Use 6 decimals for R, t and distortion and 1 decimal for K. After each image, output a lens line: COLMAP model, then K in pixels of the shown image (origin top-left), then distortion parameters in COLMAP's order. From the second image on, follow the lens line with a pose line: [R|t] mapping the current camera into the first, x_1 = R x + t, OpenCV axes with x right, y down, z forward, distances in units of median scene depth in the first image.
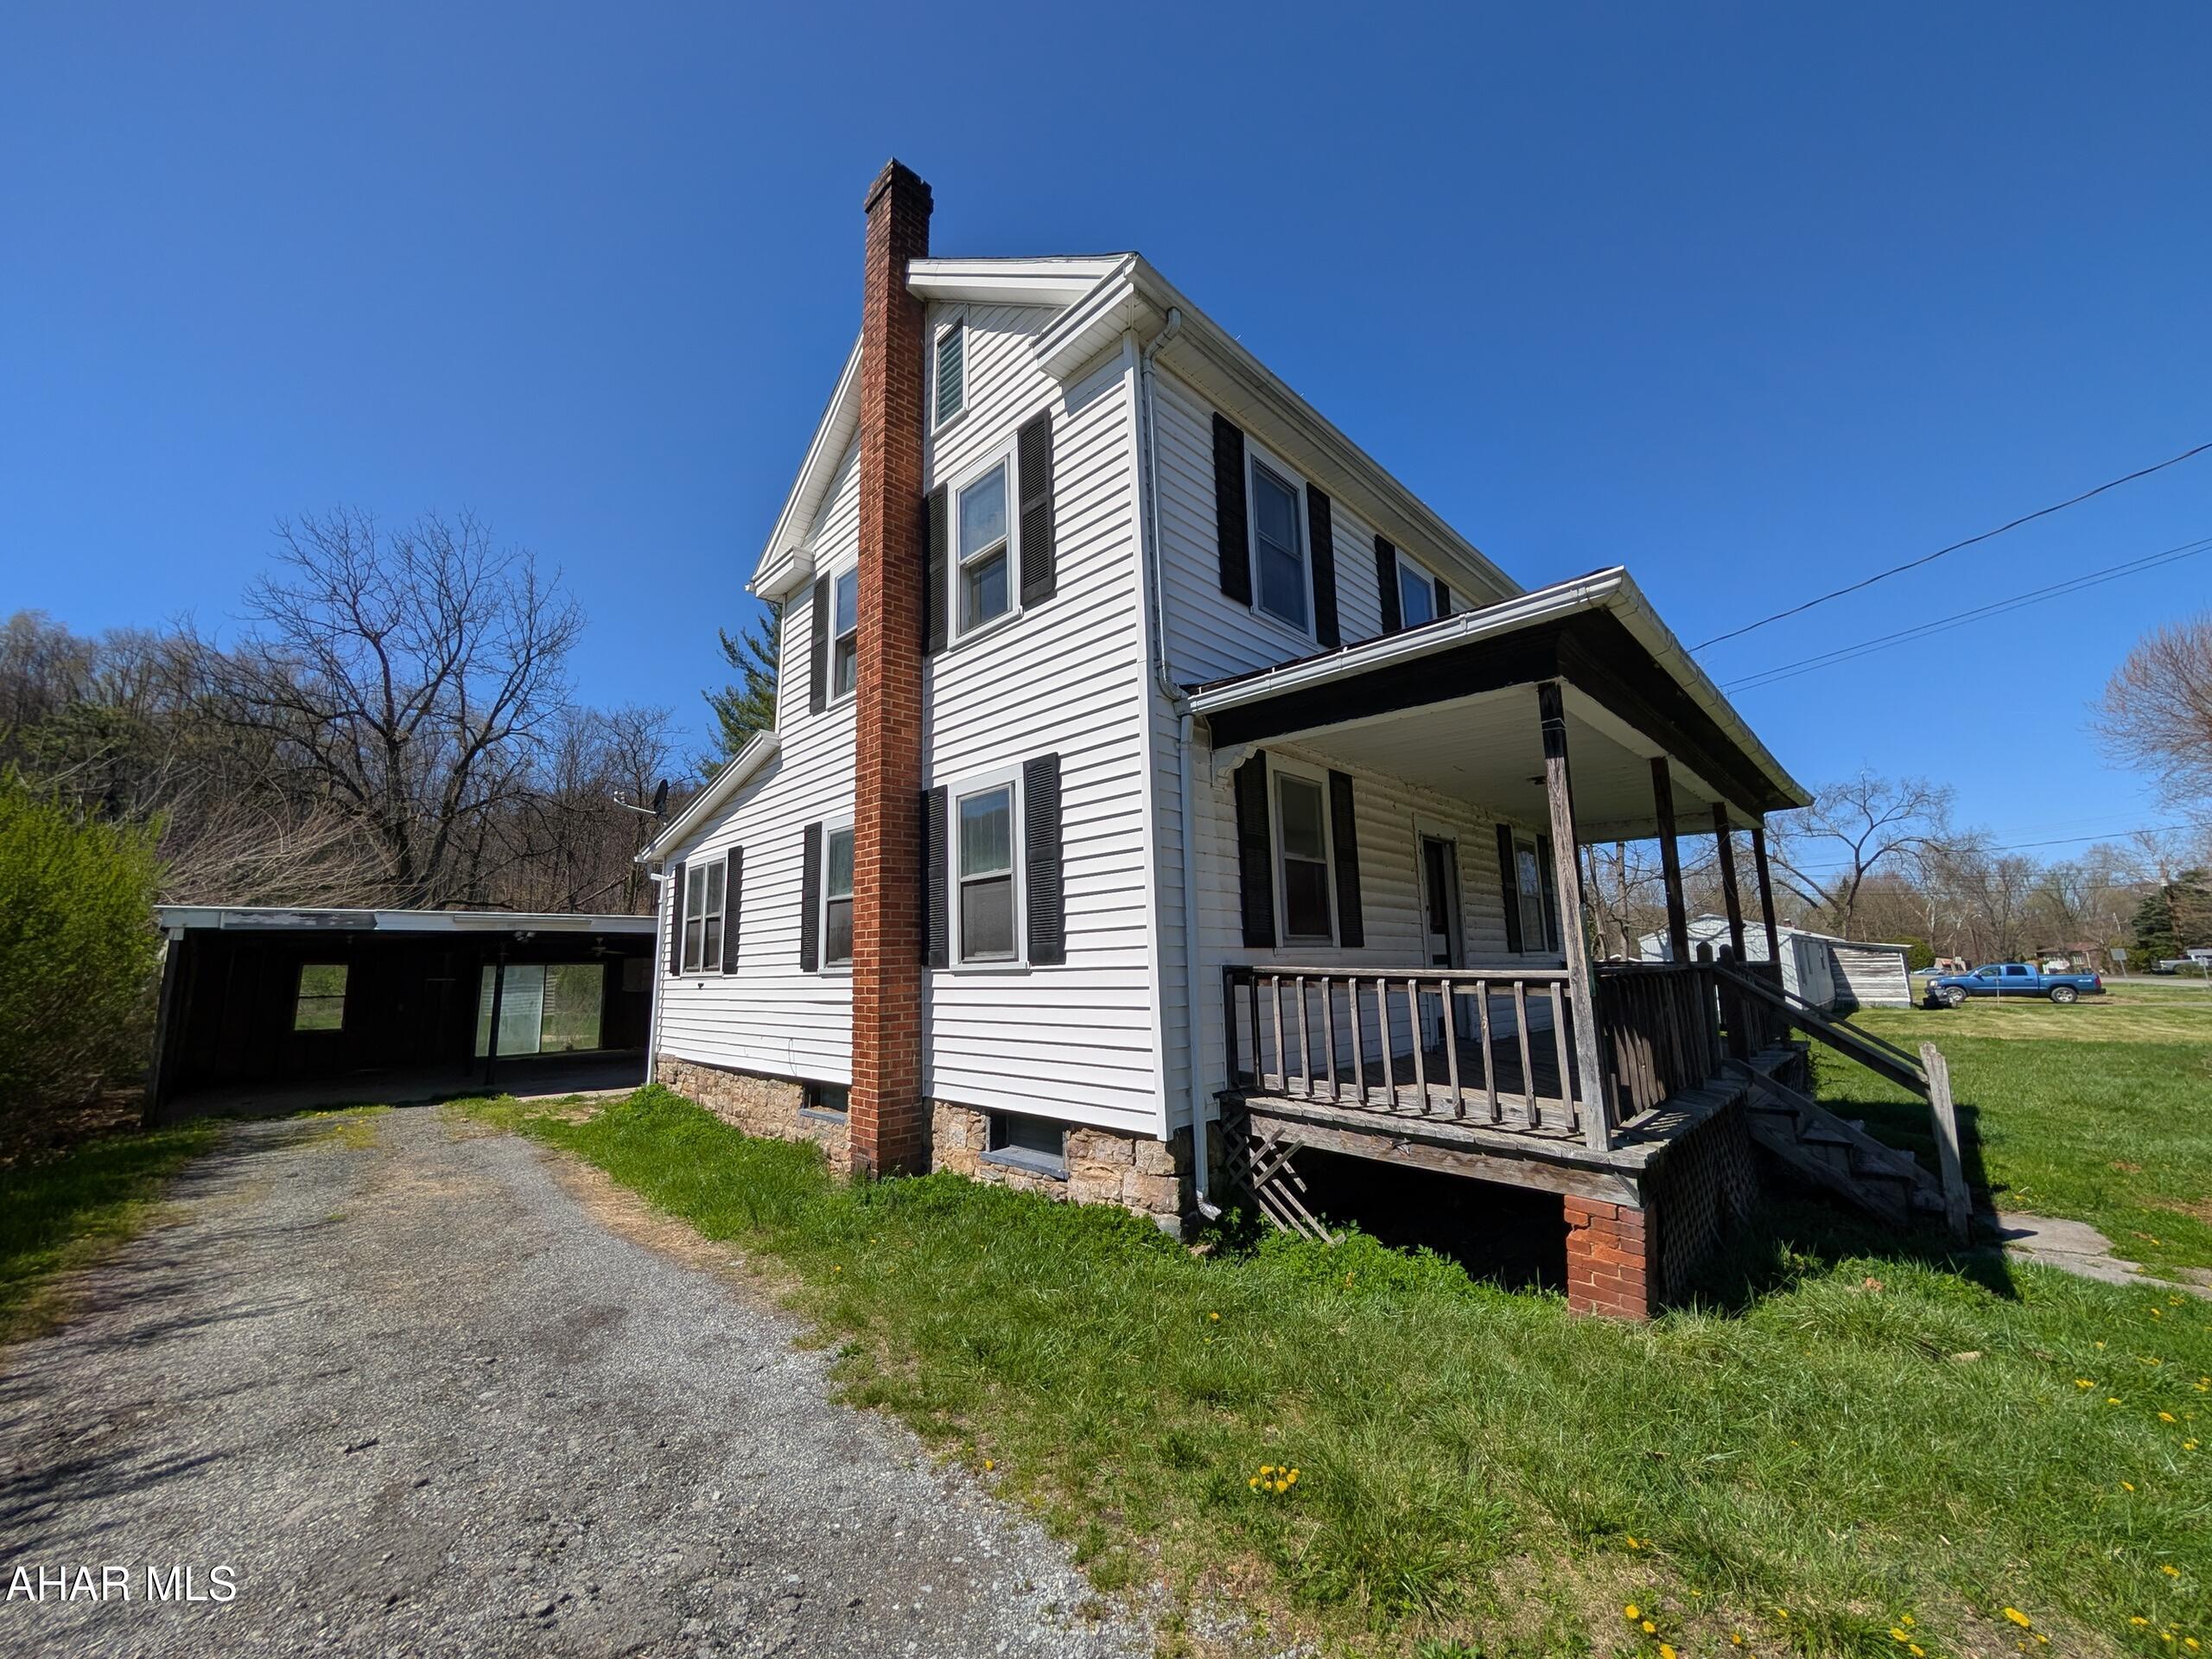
lens RADIAL K [[830.3, 0, 1102.0], [0, 830.3, 823.3], [0, 0, 1]] dist [0.002362, -0.000087]
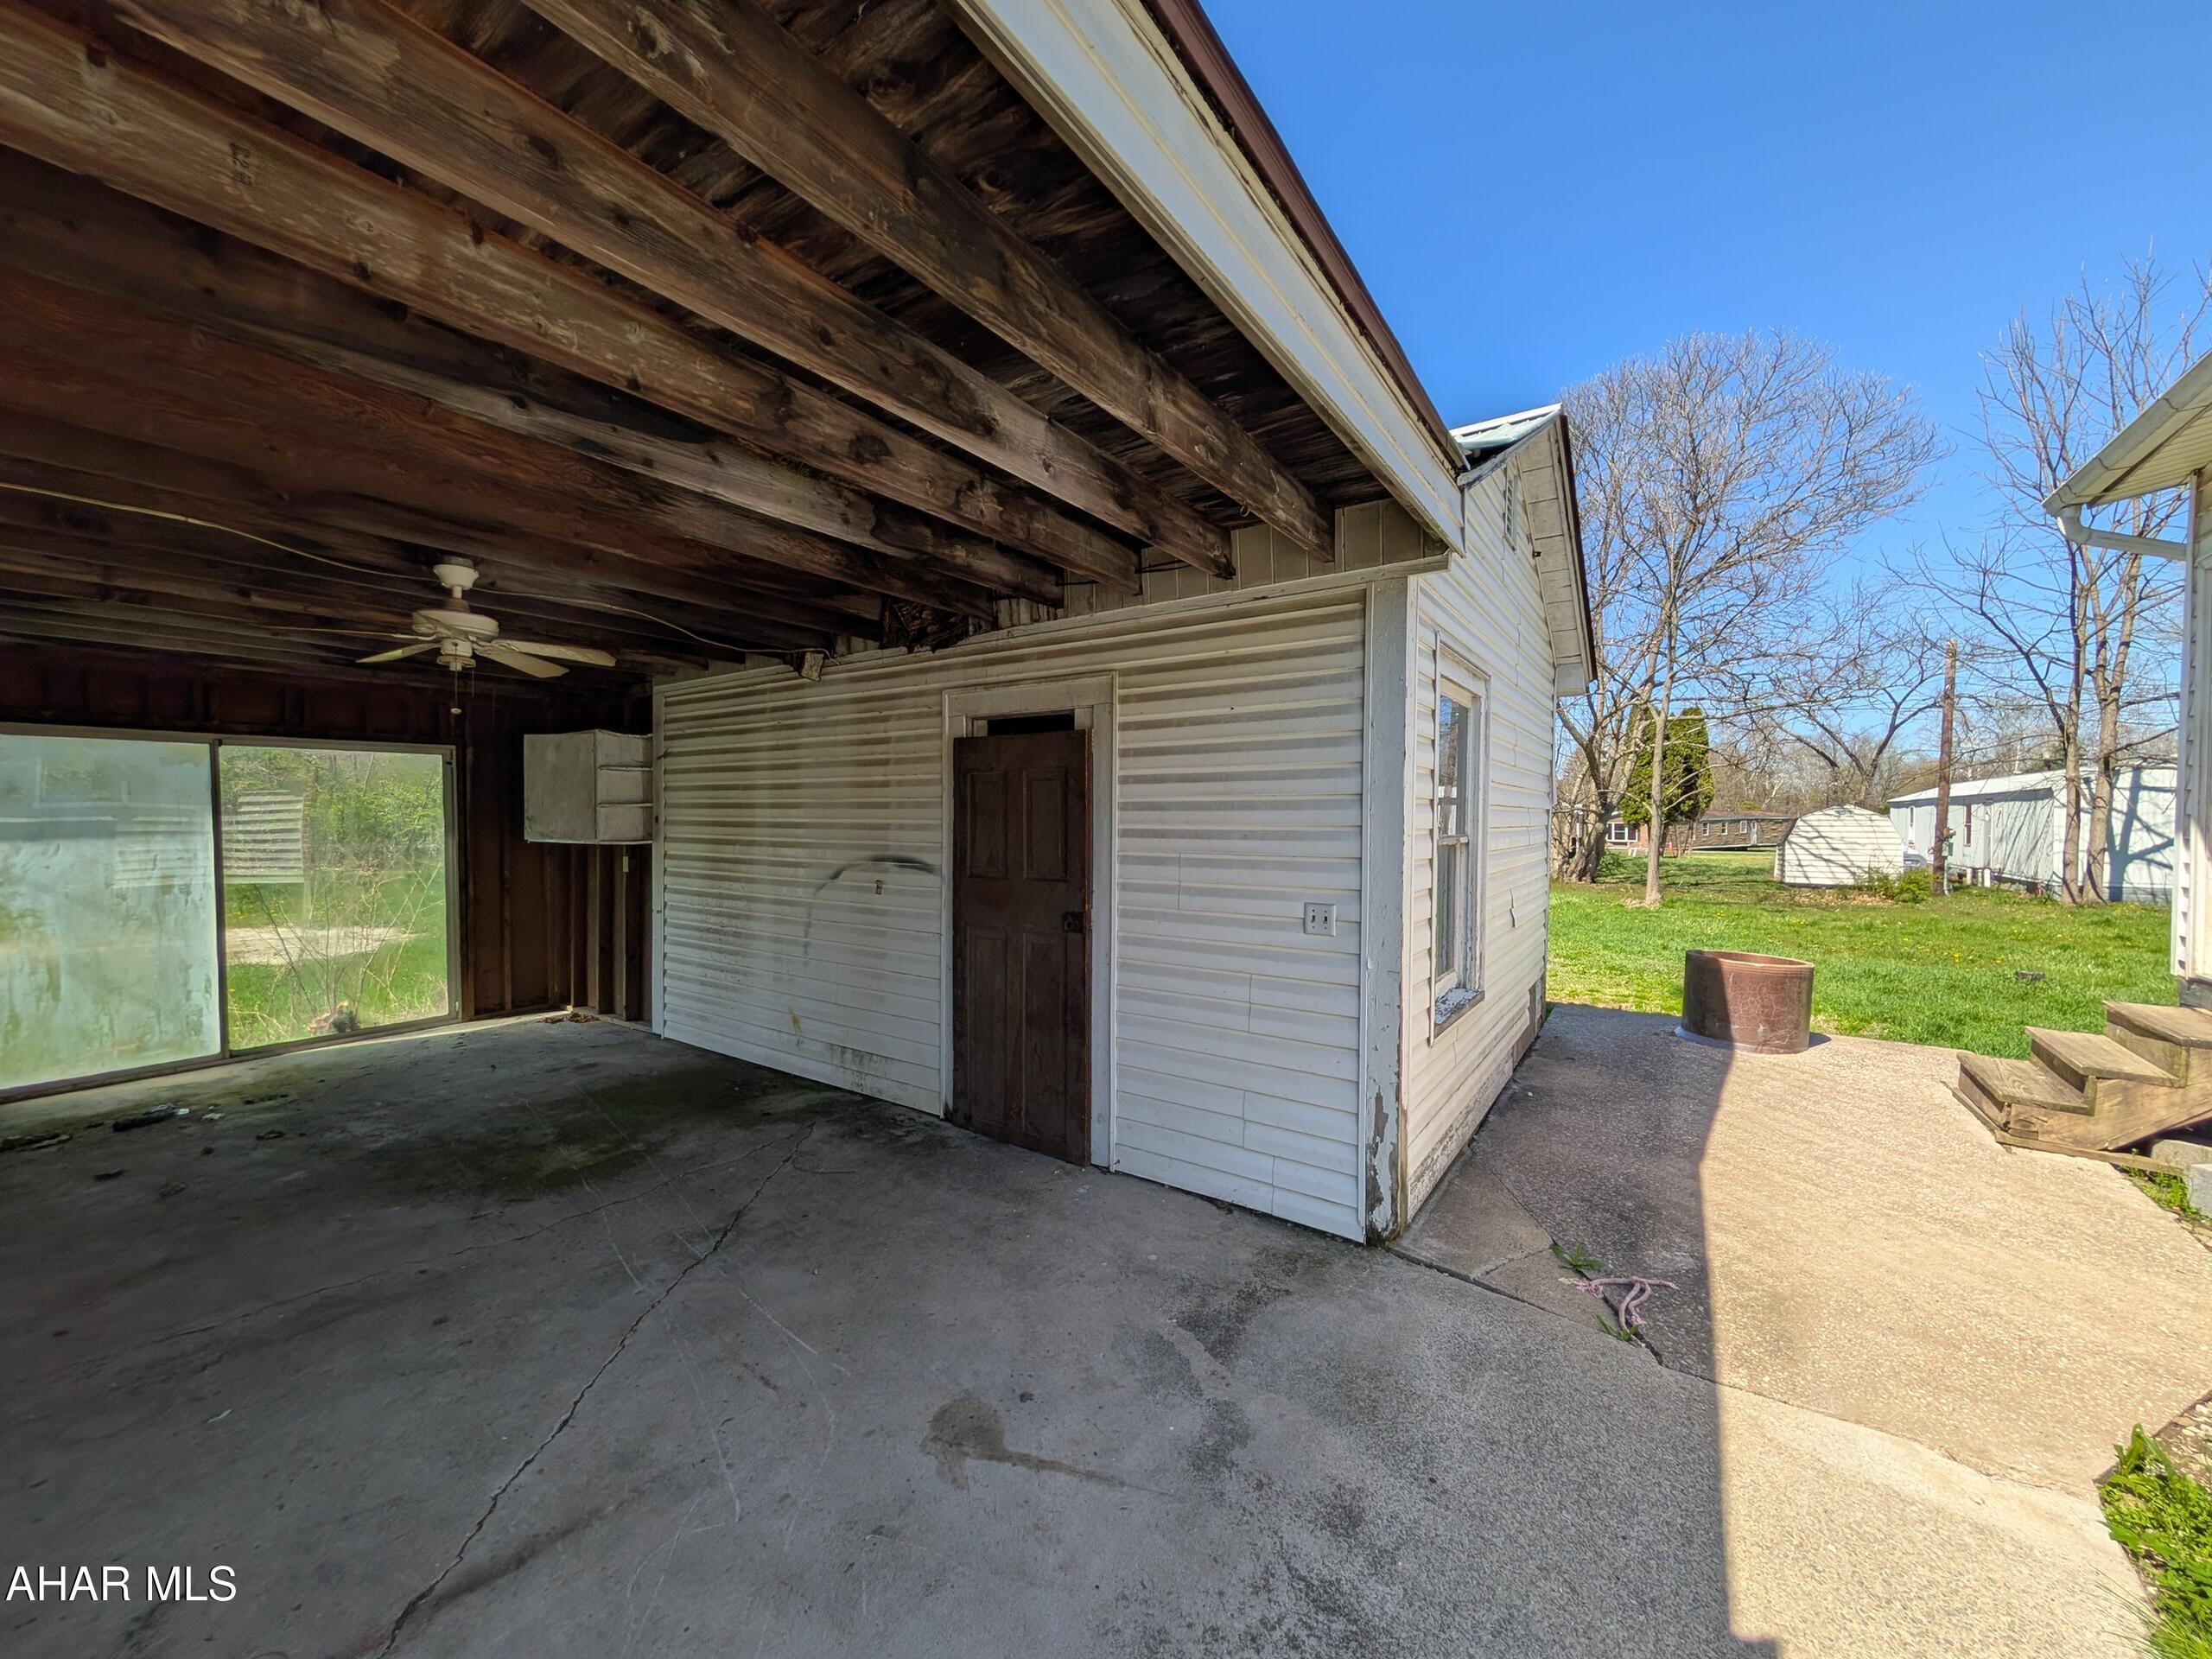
lens RADIAL K [[830.3, 0, 1097.6], [0, 830.3, 837.4], [0, 0, 1]] dist [0.002362, -0.000087]
pose [[0.984891, 0.018946, 0.172135, -0.446458], [-0.052053, 0.980419, 0.189919, 0.139118], [-0.165166, -0.196009, 0.966592, 0.710427]]
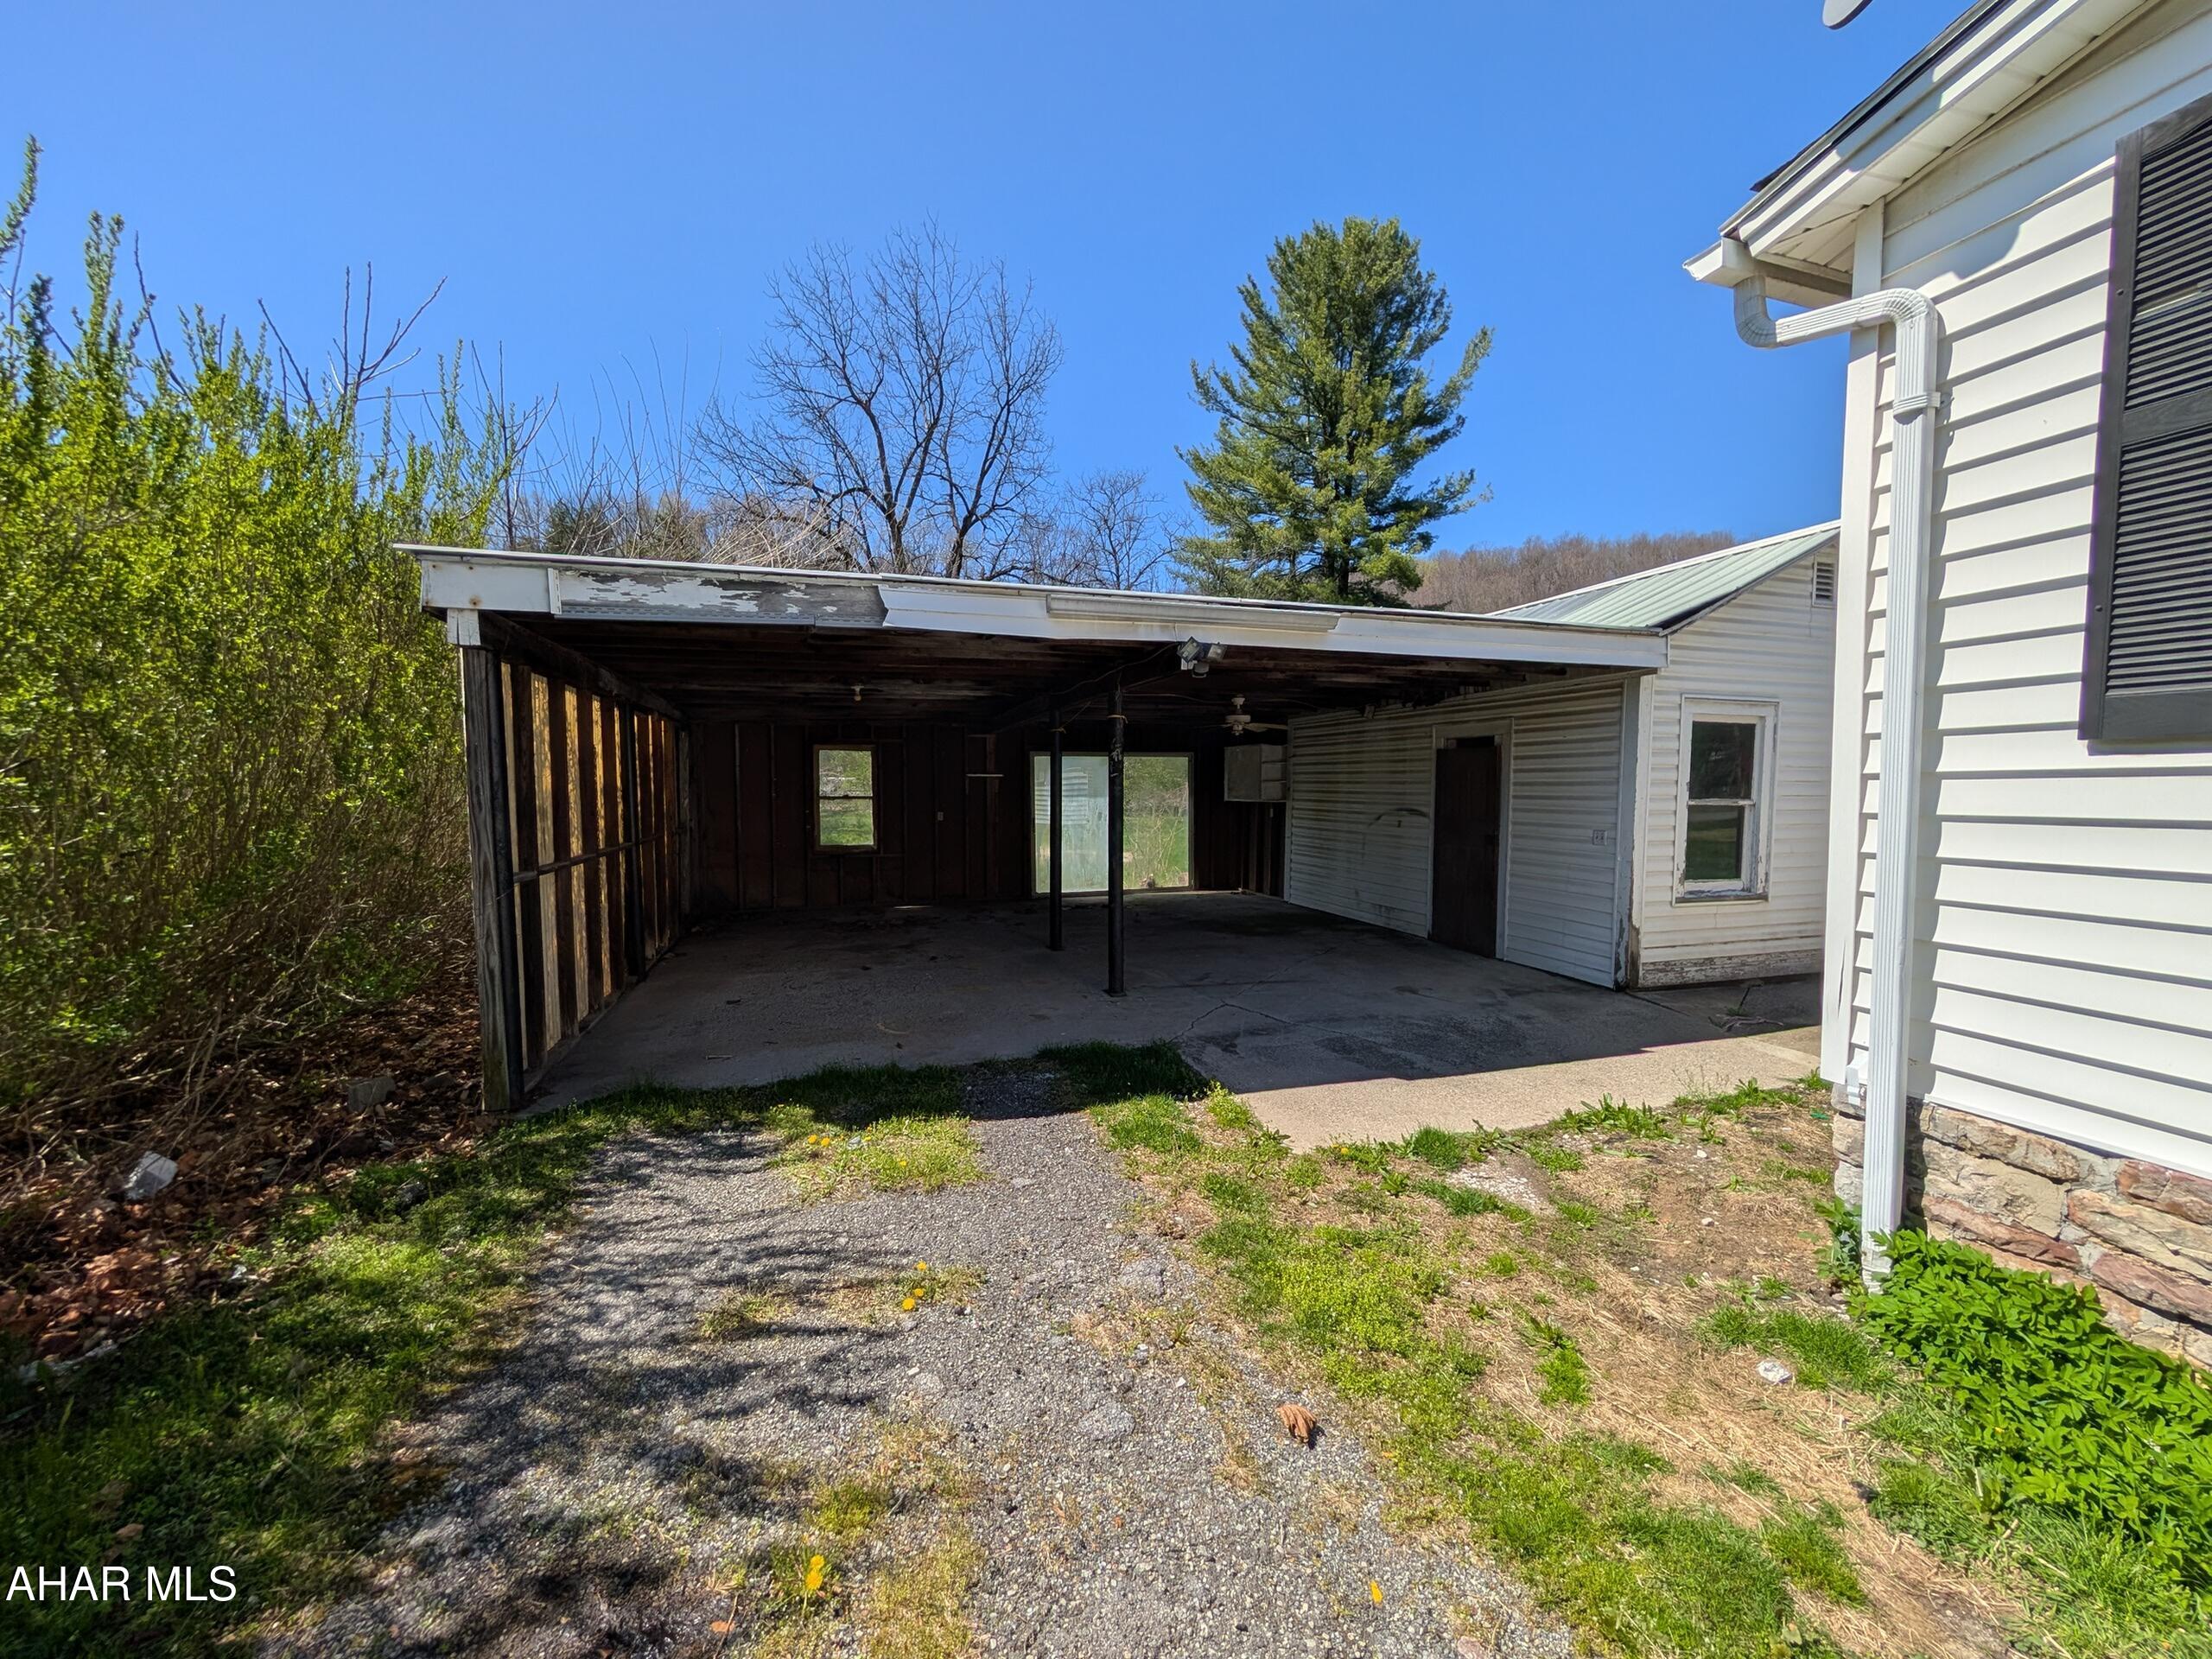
lens RADIAL K [[830.3, 0, 1104.9], [0, 830.3, 828.0], [0, 0, 1]] dist [0.002362, -0.000087]
pose [[0.886964, 0.044109, -0.459726, -0.396996], [0.062067, 0.975014, 0.213297, 0.091624], [0.457648, -0.217721, 0.862065, 0.458019]]
